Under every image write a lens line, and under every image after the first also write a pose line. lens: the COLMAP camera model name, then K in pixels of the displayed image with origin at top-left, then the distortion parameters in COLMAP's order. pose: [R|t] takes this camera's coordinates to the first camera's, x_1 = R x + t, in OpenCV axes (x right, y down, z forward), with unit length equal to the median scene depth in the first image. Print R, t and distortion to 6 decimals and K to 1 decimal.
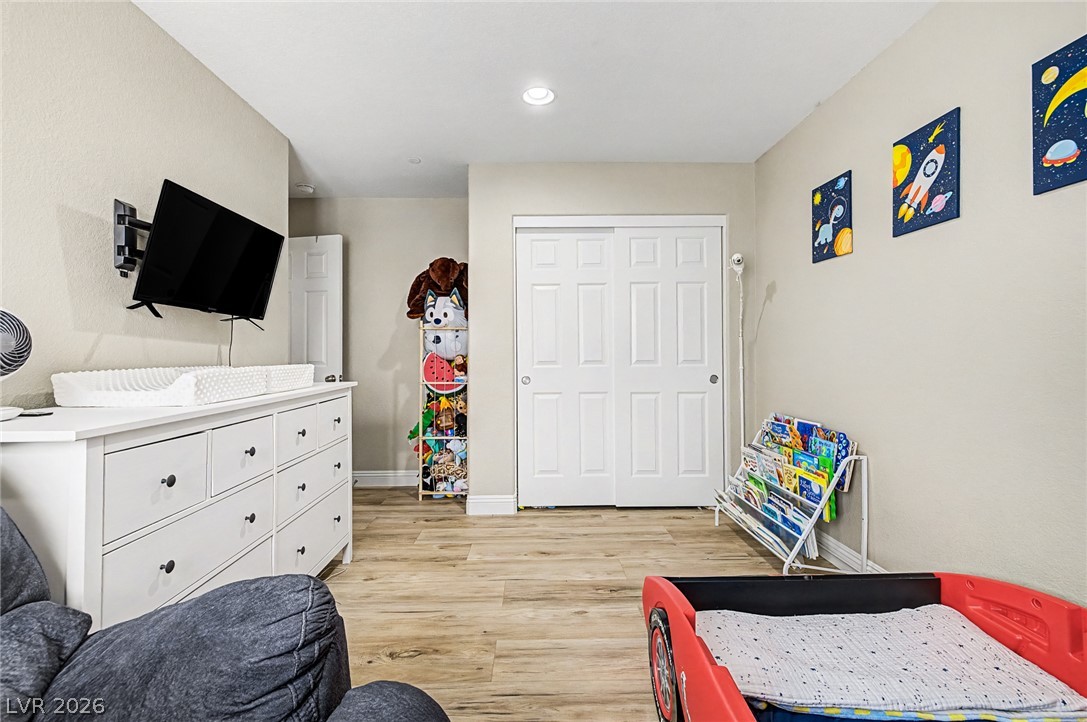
lens RADIAL K [[457.6, 0, 536.8], [0, 457.6, 354.9], [0, 0, 1]] dist [0.006001, -0.000193]
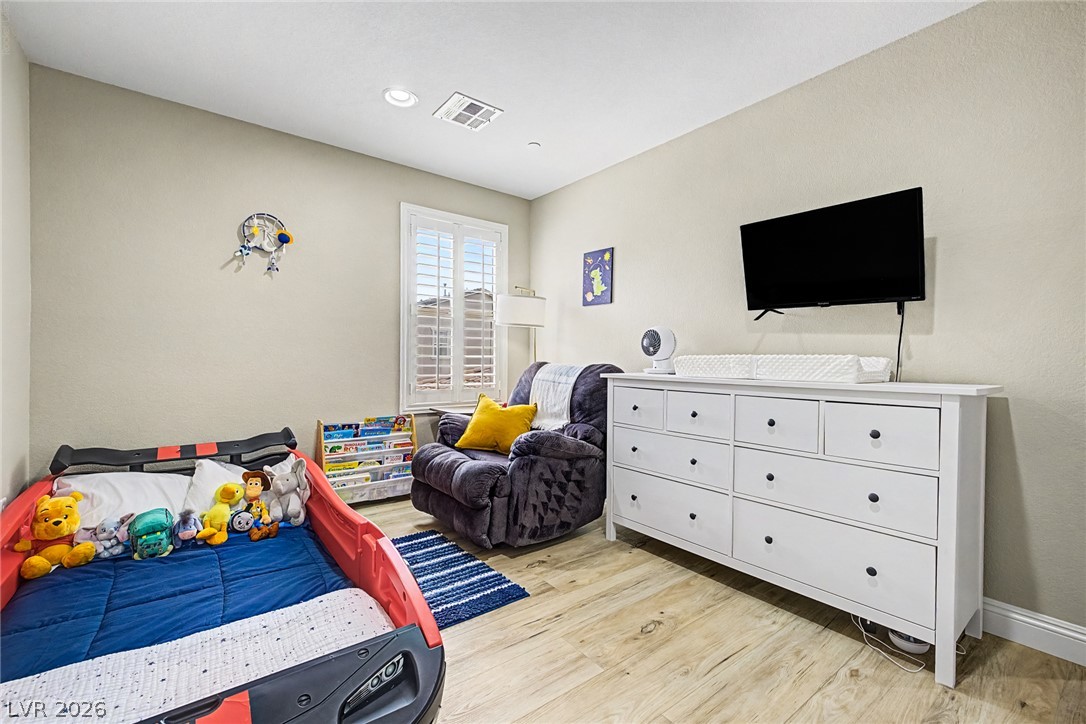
lens RADIAL K [[462.2, 0, 535.5], [0, 462.2, 359.2], [0, 0, 1]] dist [0.006421, -0.000116]
pose [[-0.814497, -0.003175, -0.580160, 0.478324], [-0.002440, 0.999995, -0.002047, 0.038284], [0.580163, -0.000252, -0.814500, 1.498660]]
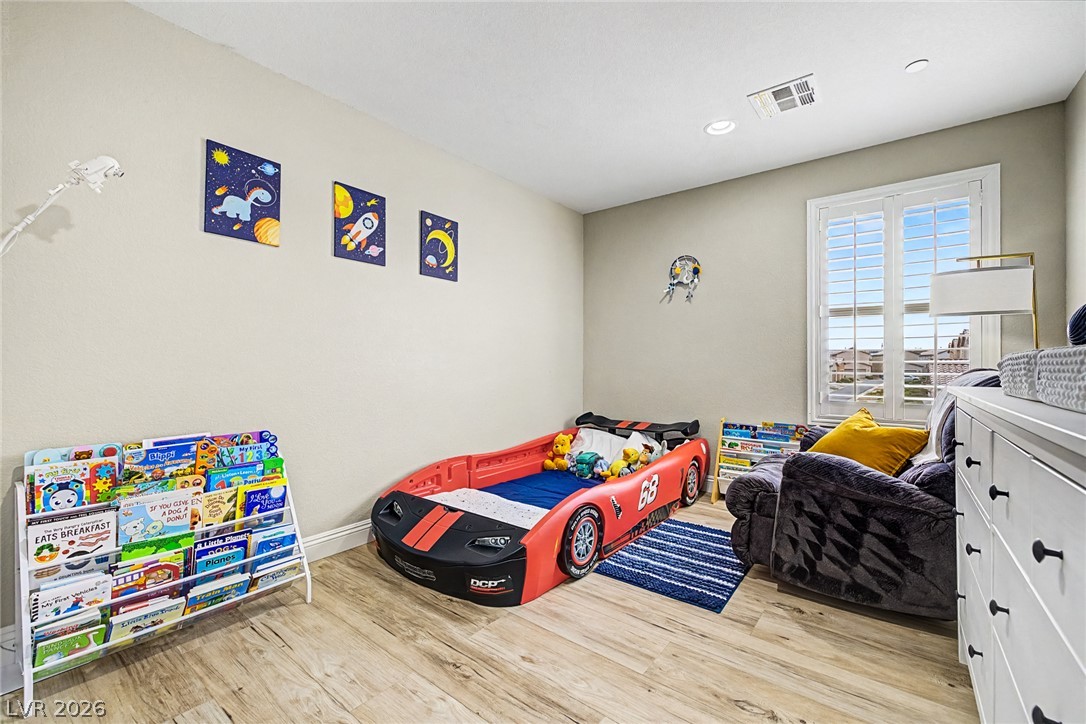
lens RADIAL K [[453.4, 0, 538.7], [0, 453.4, 357.0], [0, 0, 1]] dist [-0.000078, -0.000202]
pose [[-0.756982, 0.011932, 0.653327, -0.462330], [-0.003794, 0.999736, -0.022654, 0.045655], [-0.653425, -0.019627, -0.756737, 1.634582]]
